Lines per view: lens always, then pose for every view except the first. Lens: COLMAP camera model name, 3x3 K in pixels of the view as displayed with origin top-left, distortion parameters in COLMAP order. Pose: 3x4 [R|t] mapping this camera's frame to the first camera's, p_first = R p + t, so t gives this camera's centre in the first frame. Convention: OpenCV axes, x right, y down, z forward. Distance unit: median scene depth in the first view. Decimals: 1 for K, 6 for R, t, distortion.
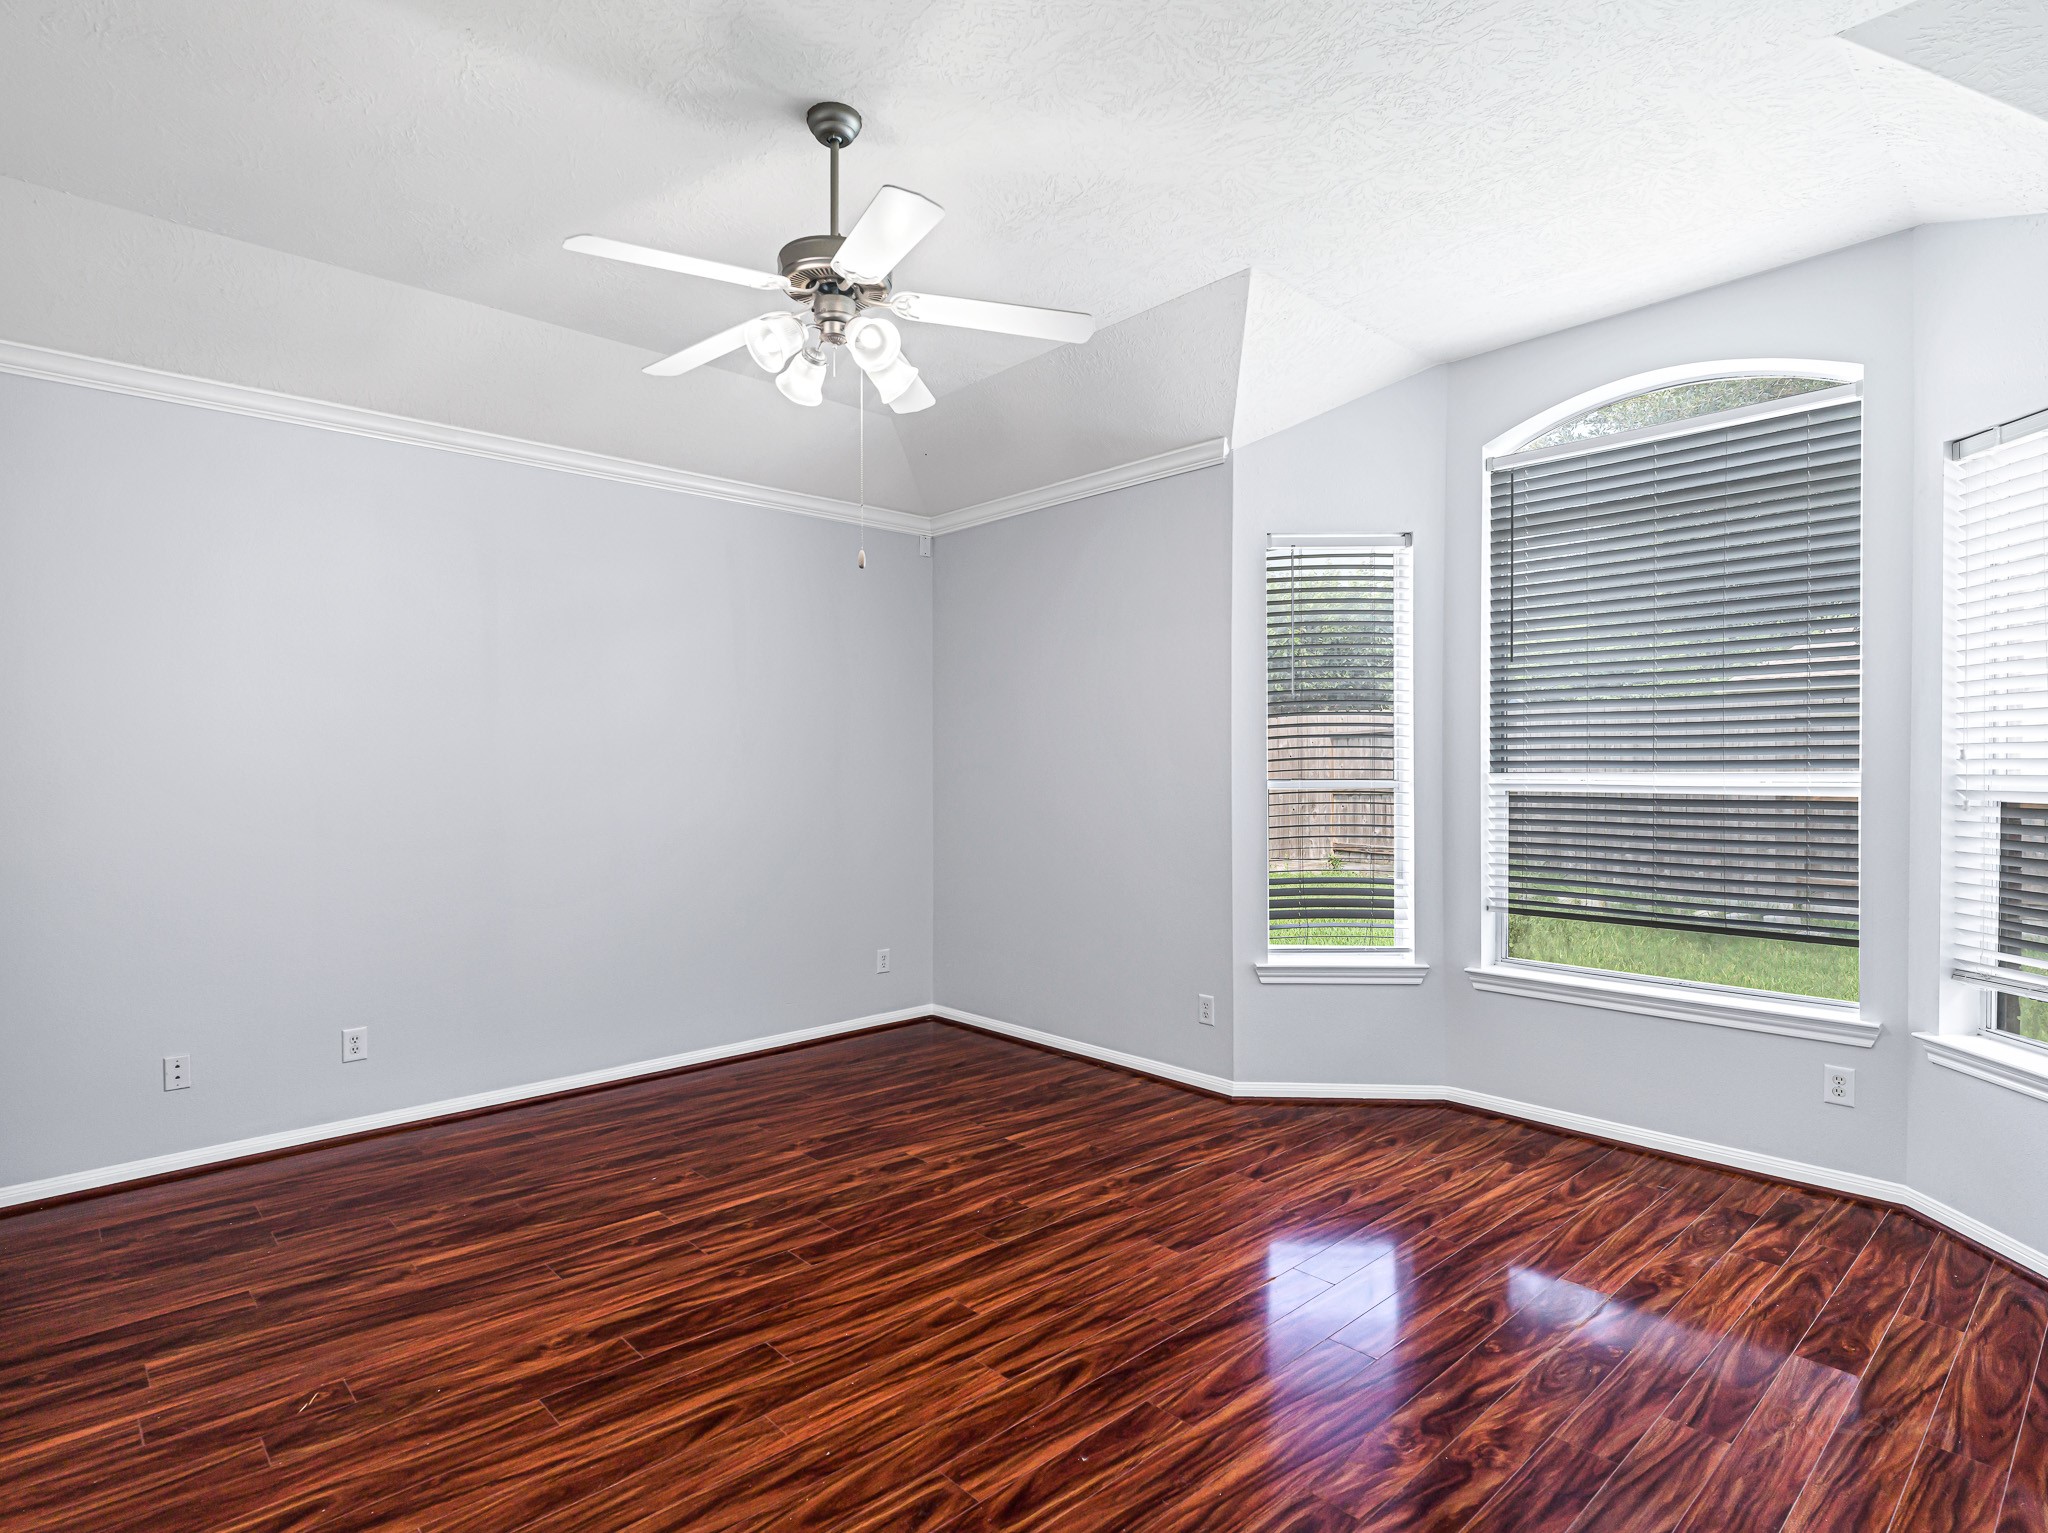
lens RADIAL K [[1066.2, 0, 1022.3], [0, 1066.2, 764.2], [0, 0, 1]] dist [0.000391, -0.001682]
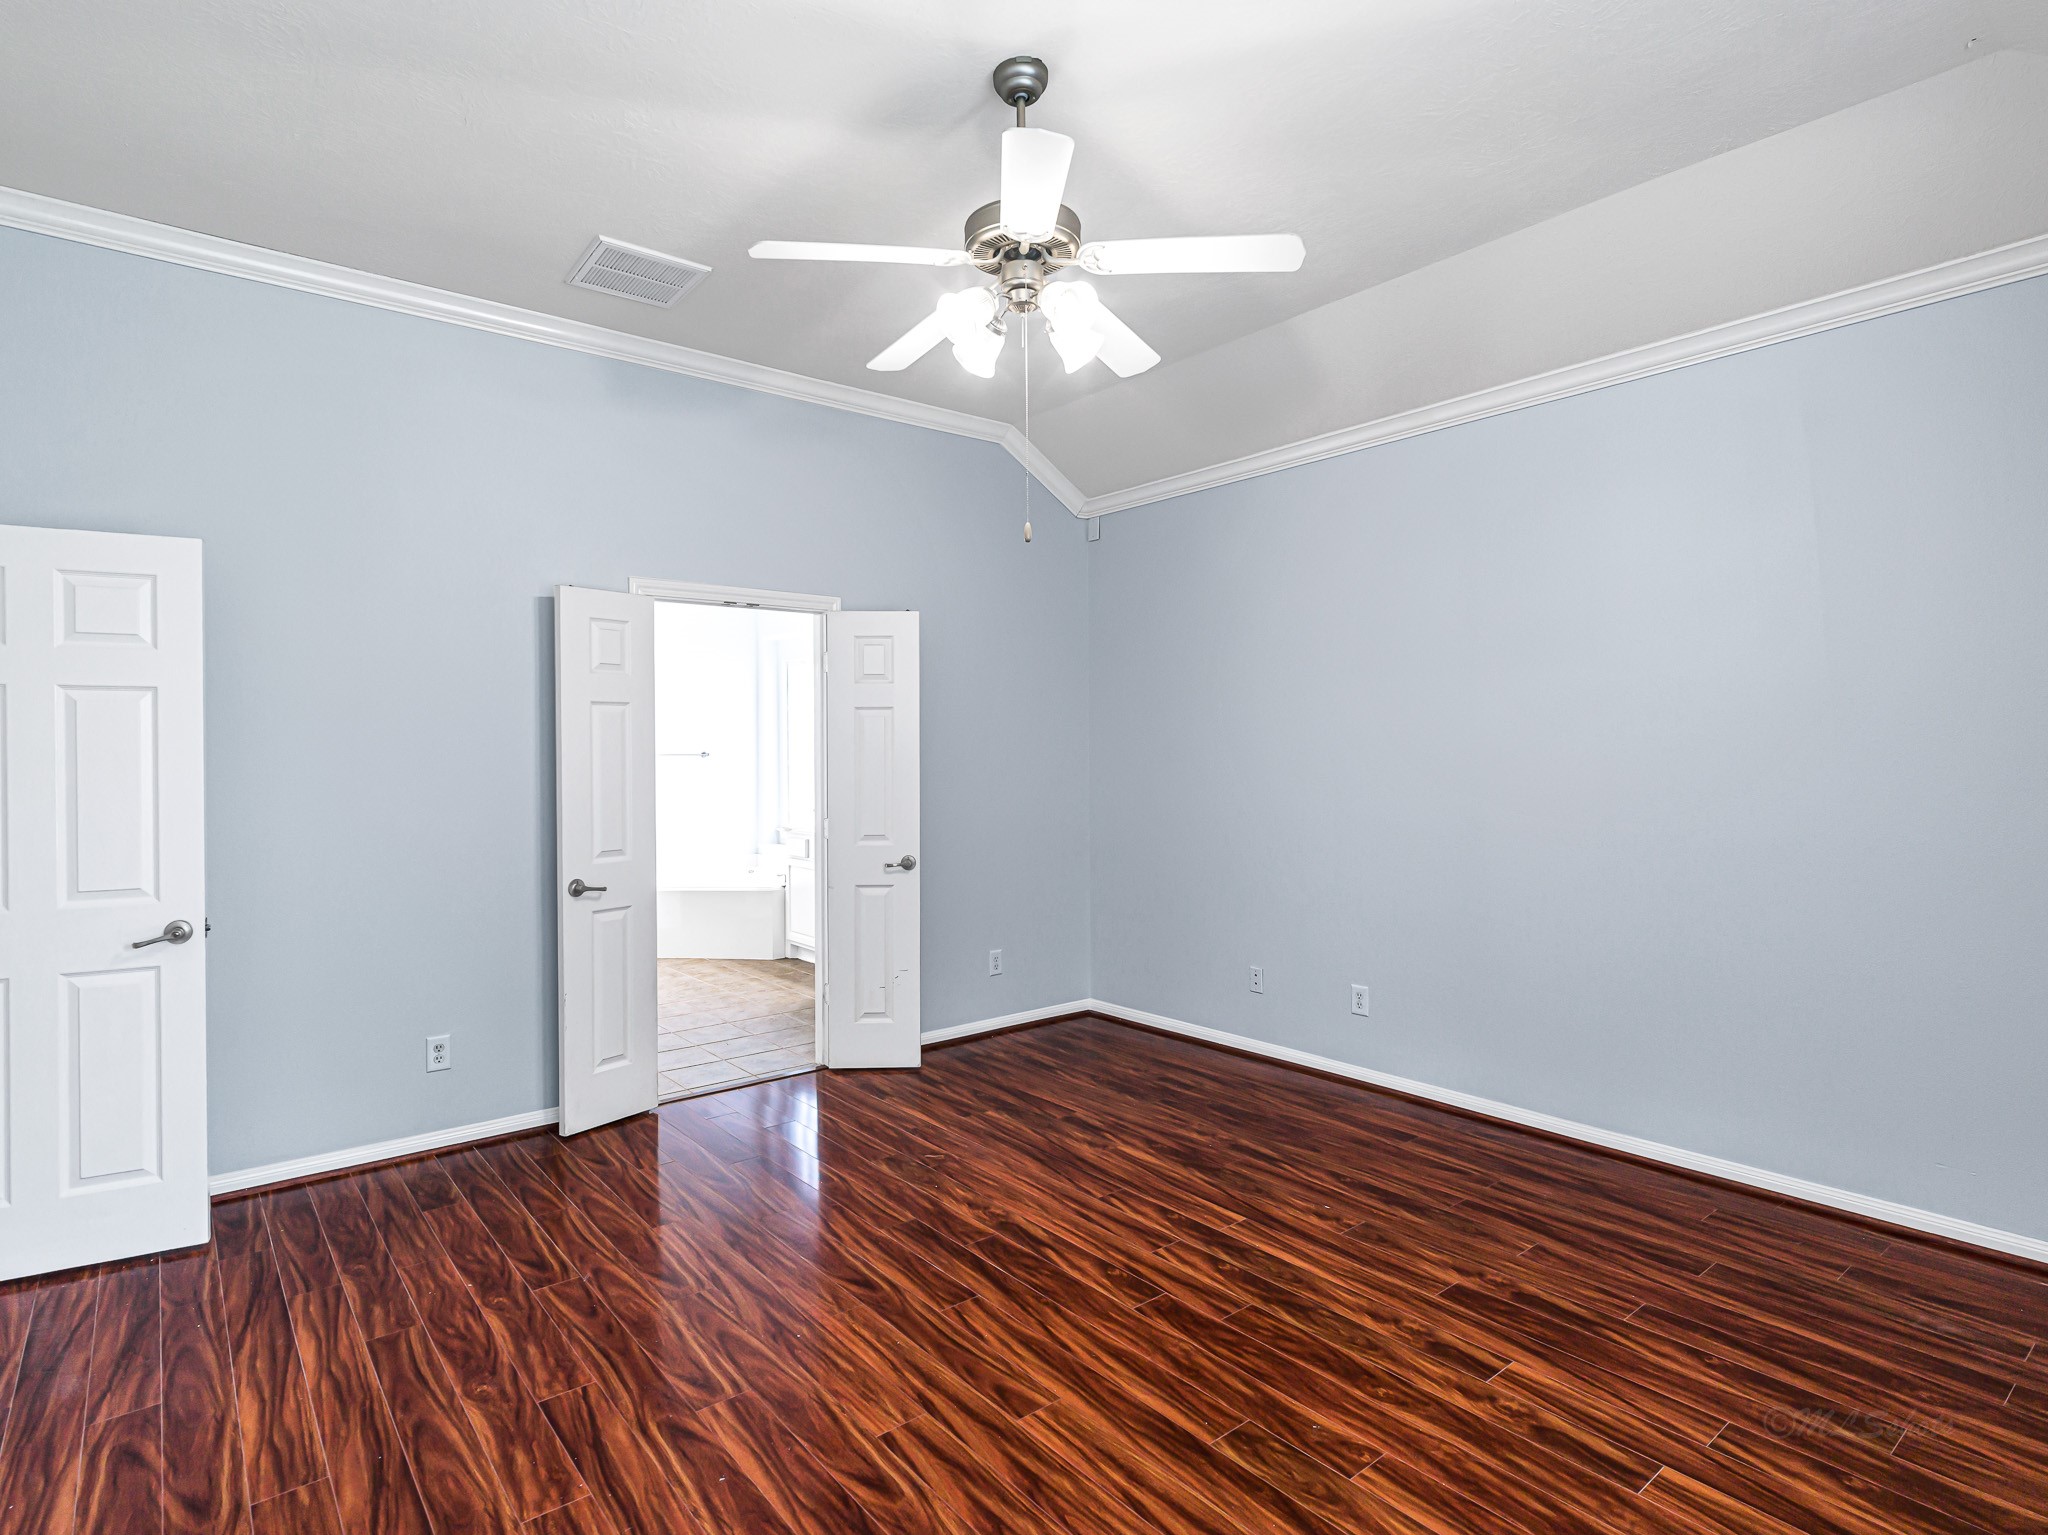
lens RADIAL K [[1066.2, 0, 1021.3], [0, 1066.2, 758.2], [0, 0, 1]] dist [0.000391, -0.001682]
pose [[-0.065605, 0.013844, -0.997750, 0.700313], [0.005720, 0.999893, 0.013498, -0.024675], [0.997829, -0.004821, -0.065677, 0.919522]]
